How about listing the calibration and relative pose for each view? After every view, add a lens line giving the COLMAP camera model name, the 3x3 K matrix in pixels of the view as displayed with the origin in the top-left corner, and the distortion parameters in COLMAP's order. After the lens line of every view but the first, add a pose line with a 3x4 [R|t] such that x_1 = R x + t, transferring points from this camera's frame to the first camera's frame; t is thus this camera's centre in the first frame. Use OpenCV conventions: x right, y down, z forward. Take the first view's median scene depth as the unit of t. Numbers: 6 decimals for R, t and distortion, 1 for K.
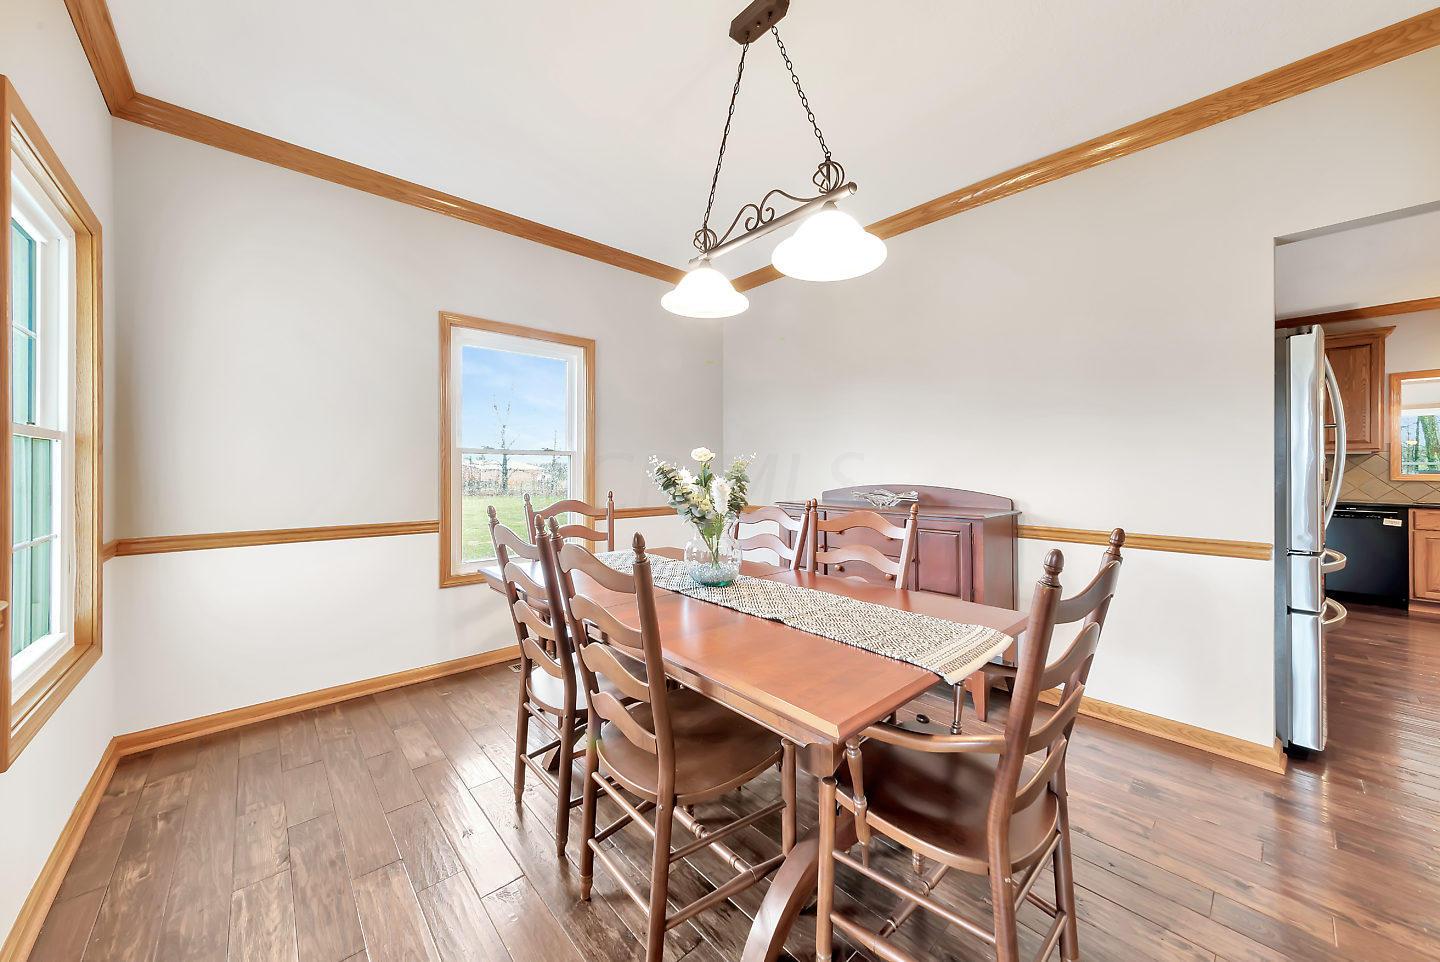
lens RADIAL K [[512.9, 0, 718.8], [0, 512.9, 466.9], [0, 0, 1]] dist [0.007566, 0.000075]
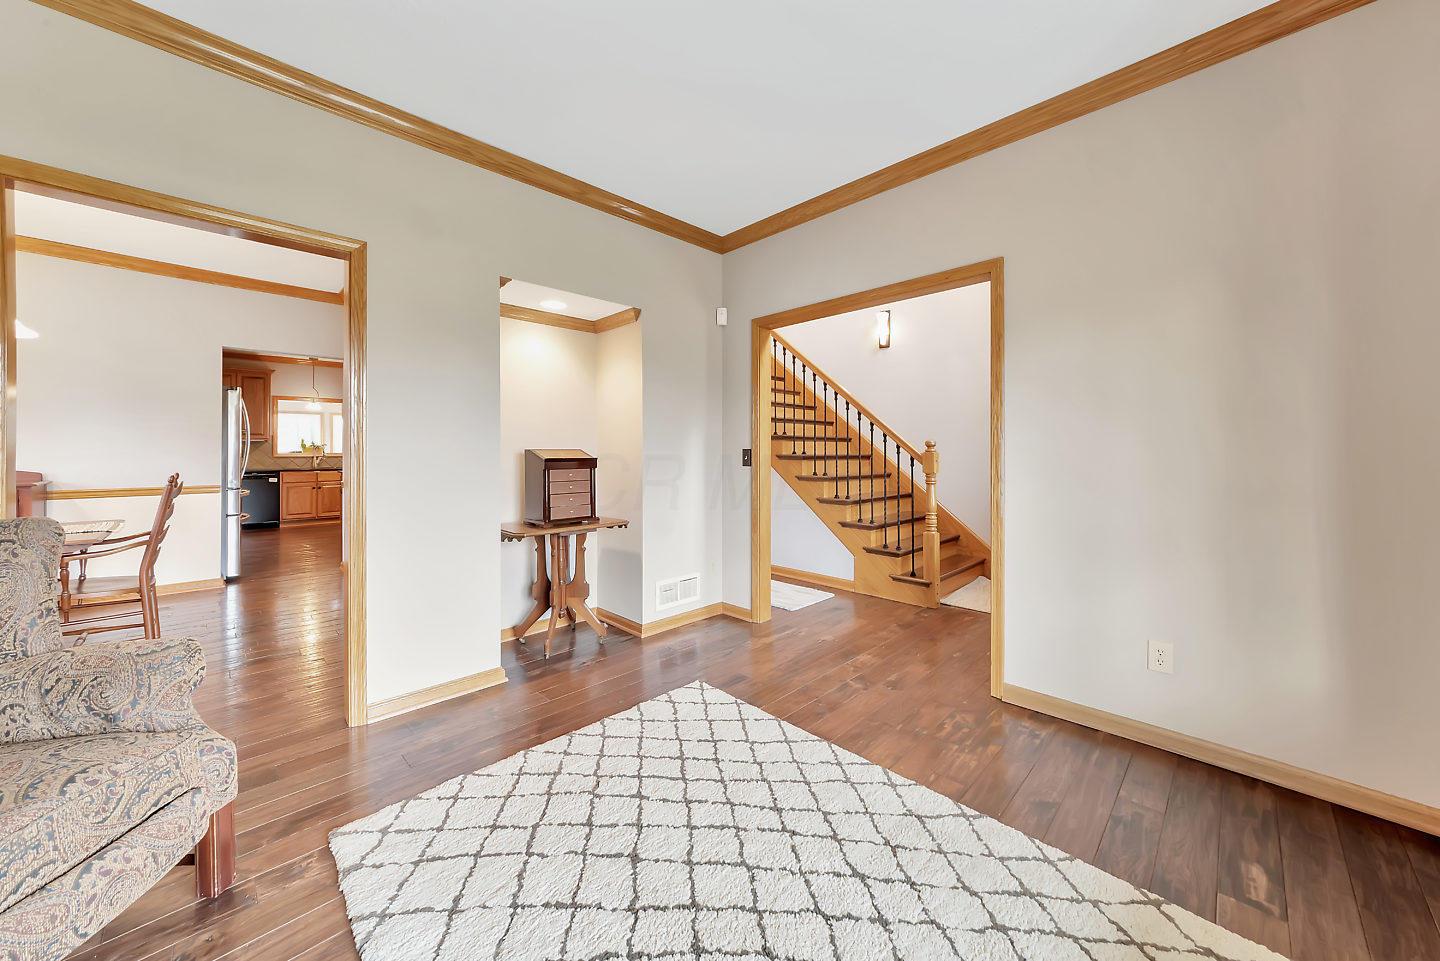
lens RADIAL K [[518.1, 0, 722.7], [0, 518.1, 449.5], [0, 0, 1]] dist [0.000304, 0.000034]
pose [[-0.042903, 0.001657, 0.999078, -1.046348], [-0.007625, 0.999969, -0.001986, -0.012898], [-0.999050, -0.007704, -0.042889, -0.887740]]
